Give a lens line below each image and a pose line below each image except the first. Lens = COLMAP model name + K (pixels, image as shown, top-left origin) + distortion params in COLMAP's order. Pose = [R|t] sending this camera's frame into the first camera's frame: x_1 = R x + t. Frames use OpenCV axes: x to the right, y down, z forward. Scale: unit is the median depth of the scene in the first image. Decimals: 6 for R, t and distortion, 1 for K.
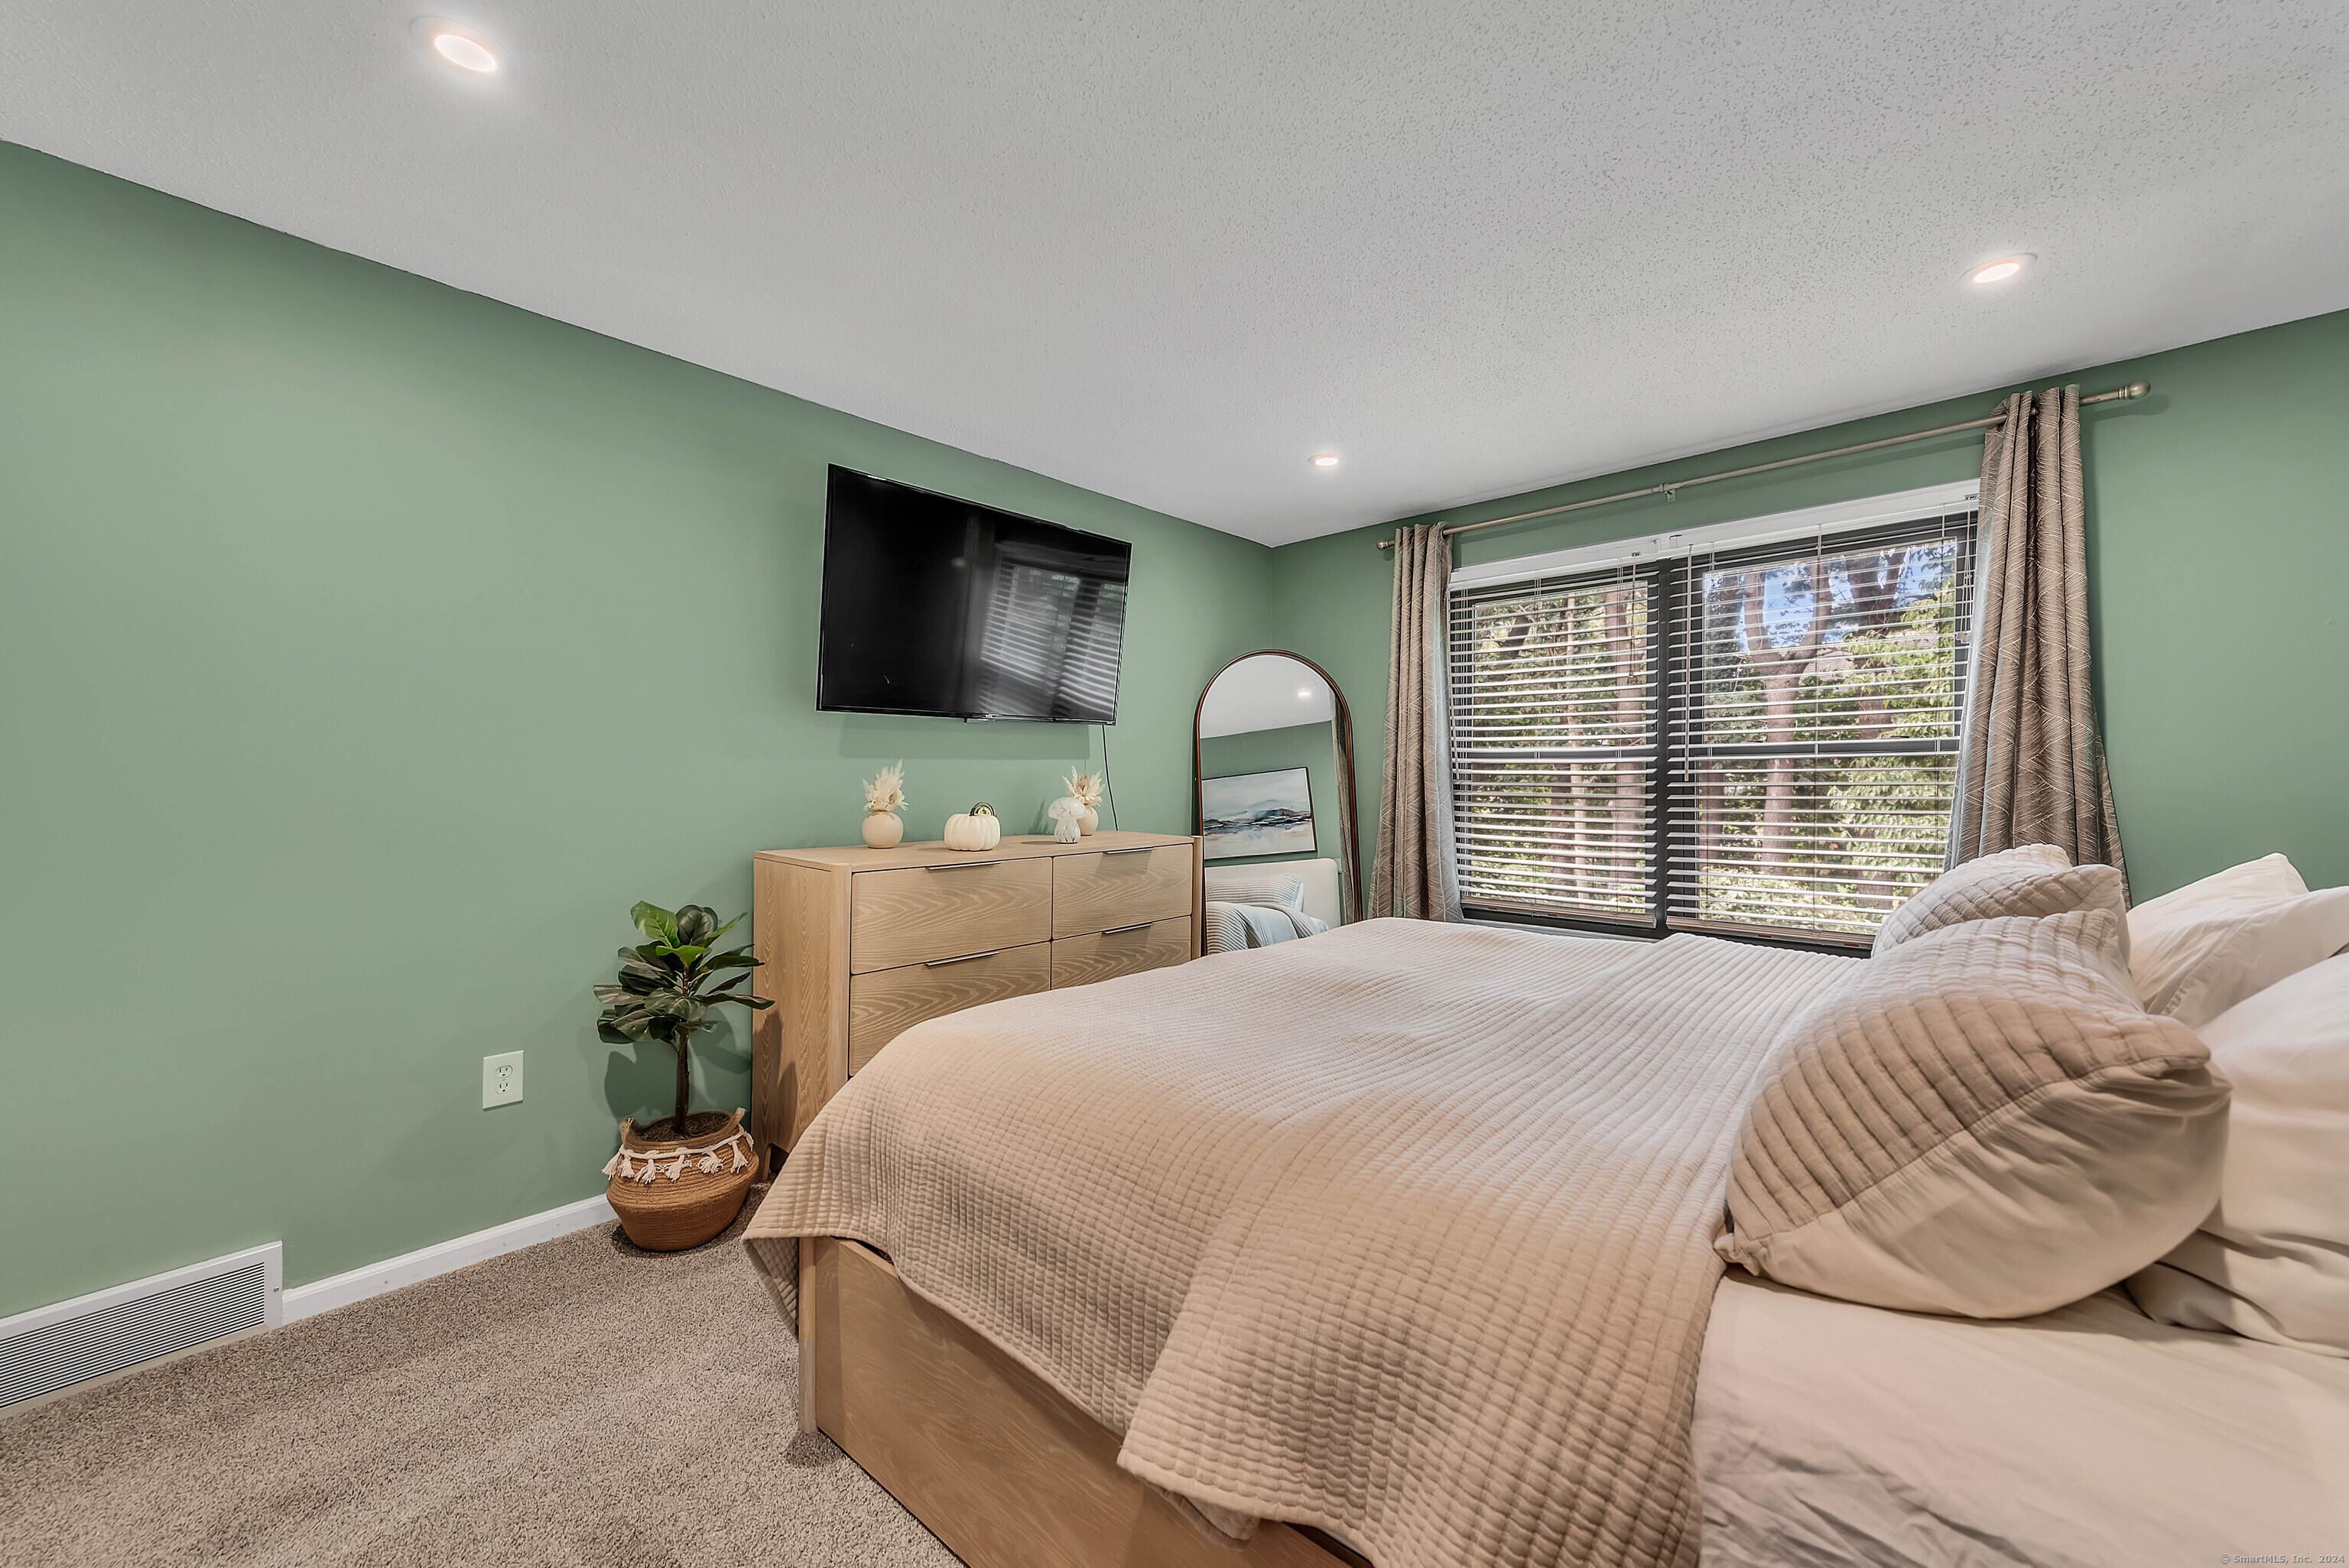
lens RADIAL K [[928.2, 0, 1187.3], [0, 928.2, 786.4], [0, 0, 1]] dist [0.025317, -0.000345]
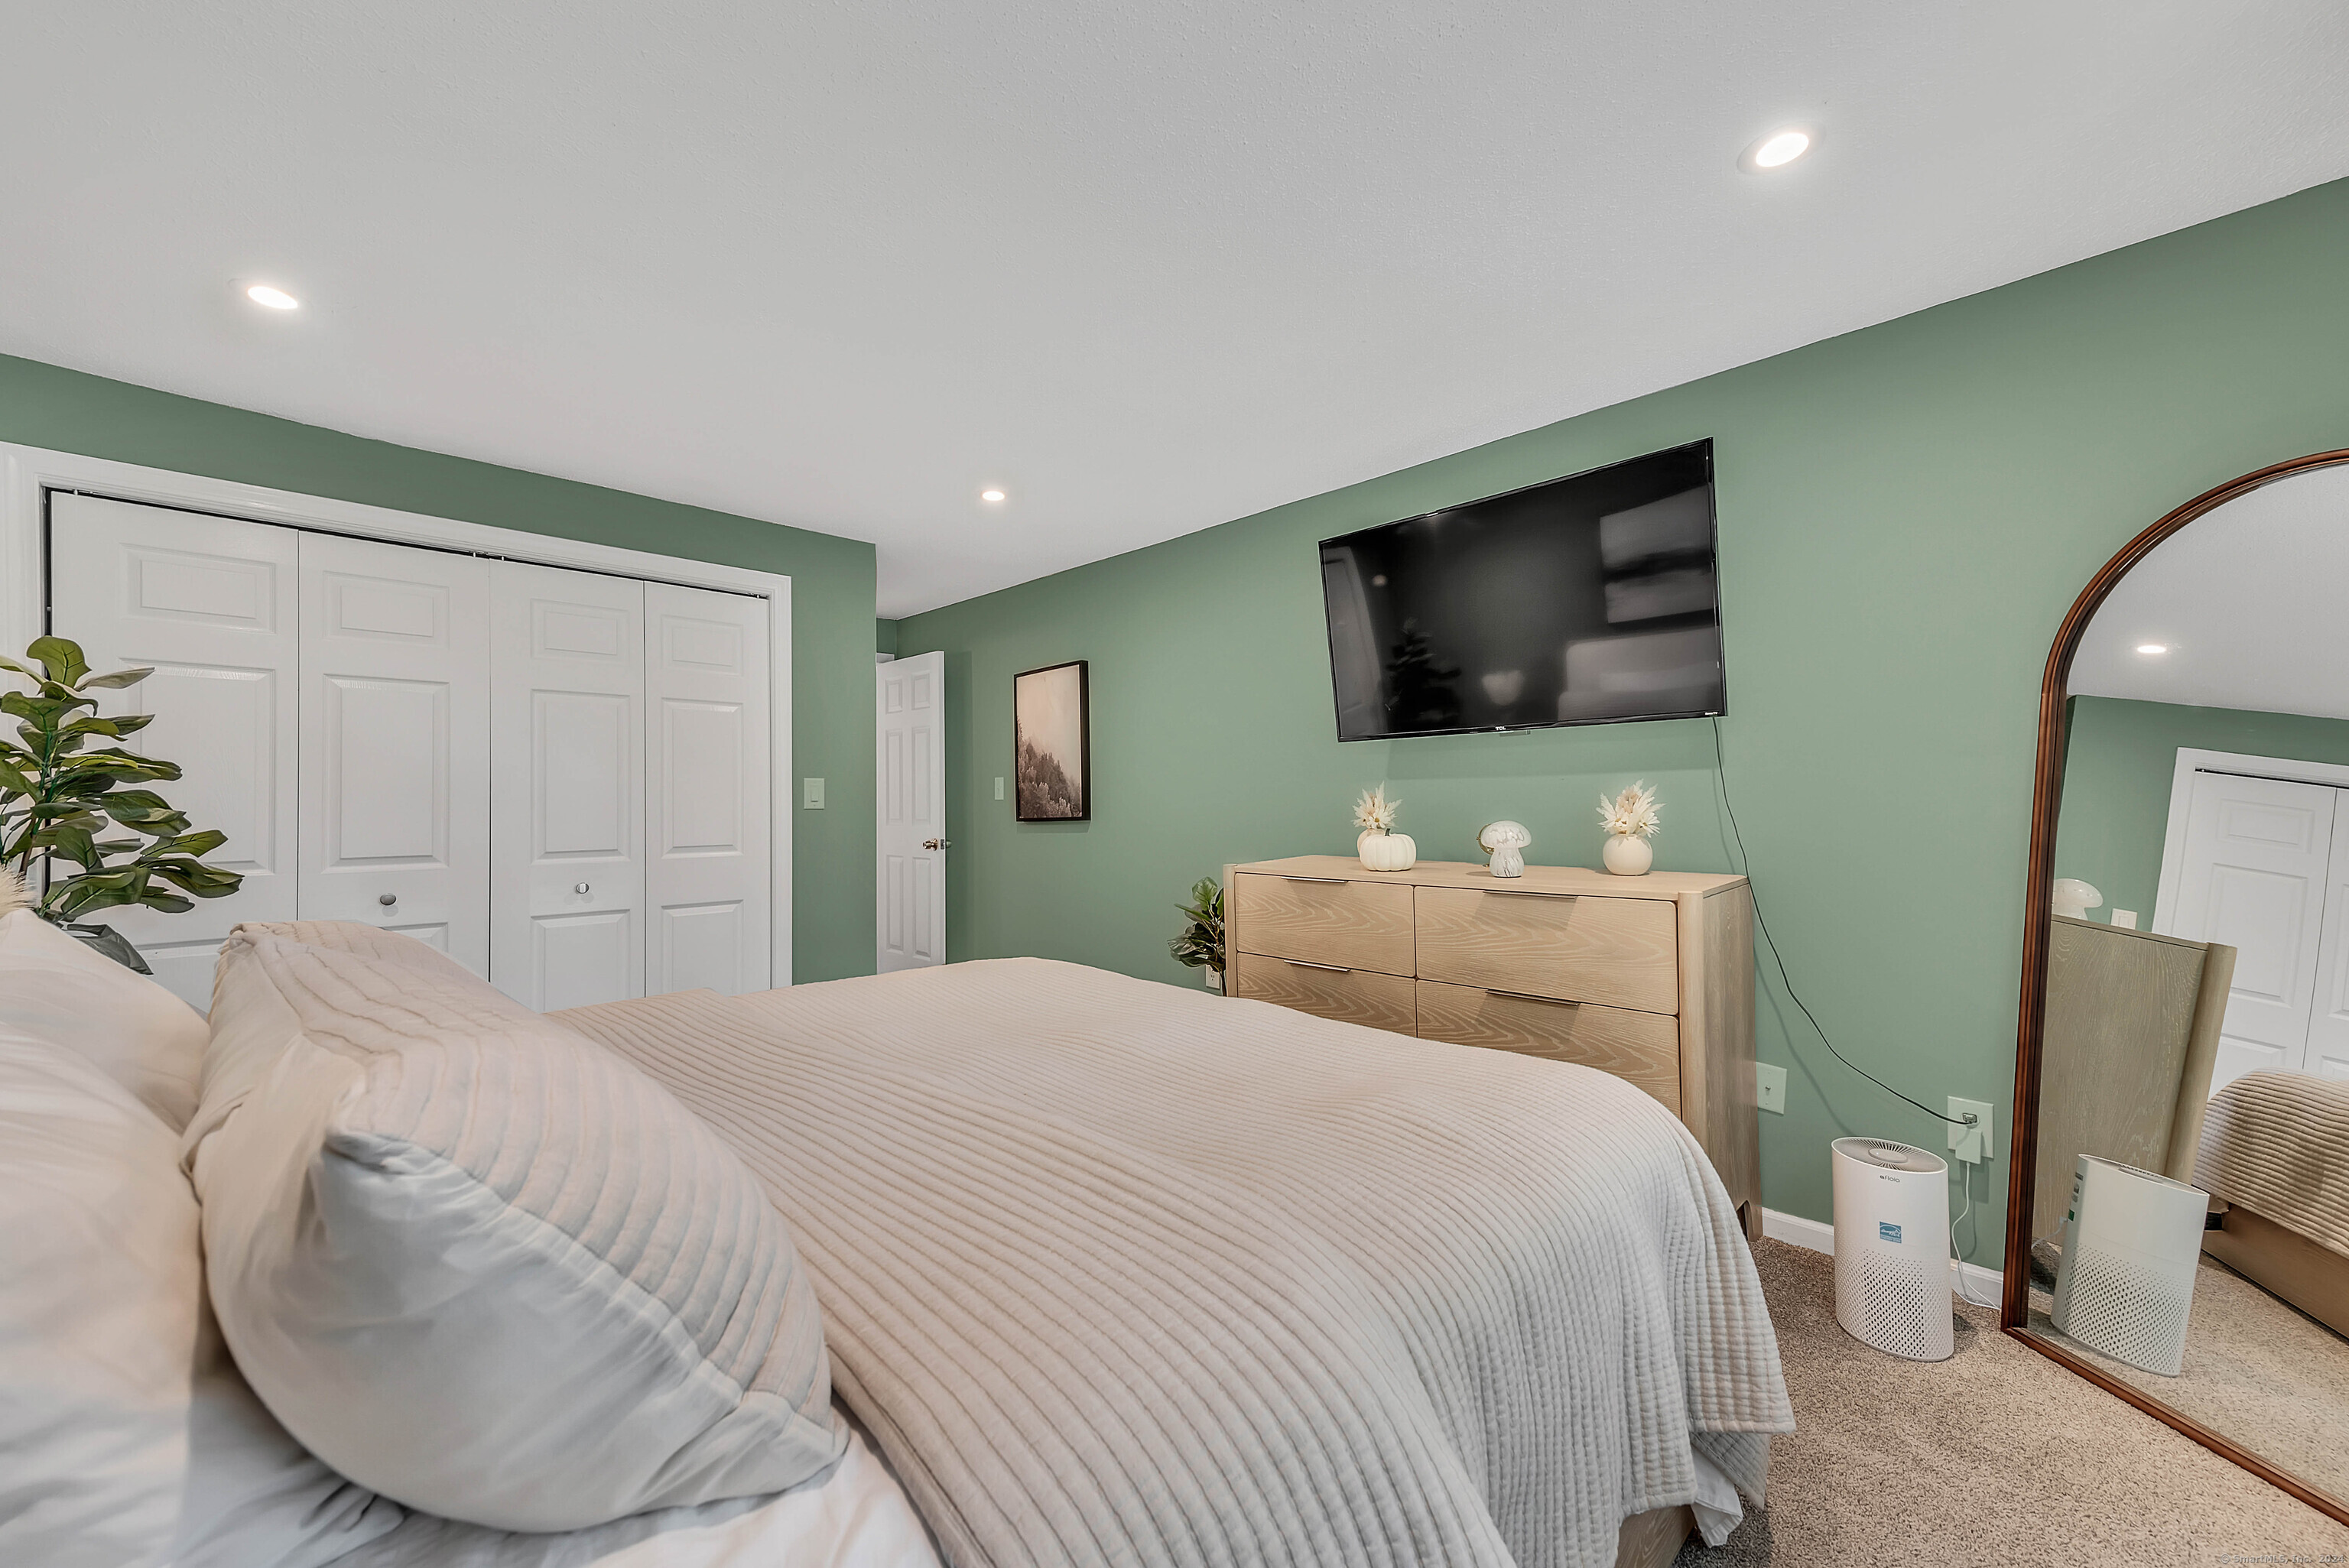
lens RADIAL K [[928.2, 0, 1187.3], [0, 928.2, 786.4], [0, 0, 1]] dist [0.025317, -0.000345]
pose [[-0.053150, -0.006857, -0.998563, 0.625189], [-0.000622, 0.999976, -0.006833, -0.011385], [0.998586, 0.000257, -0.053153, 0.675764]]
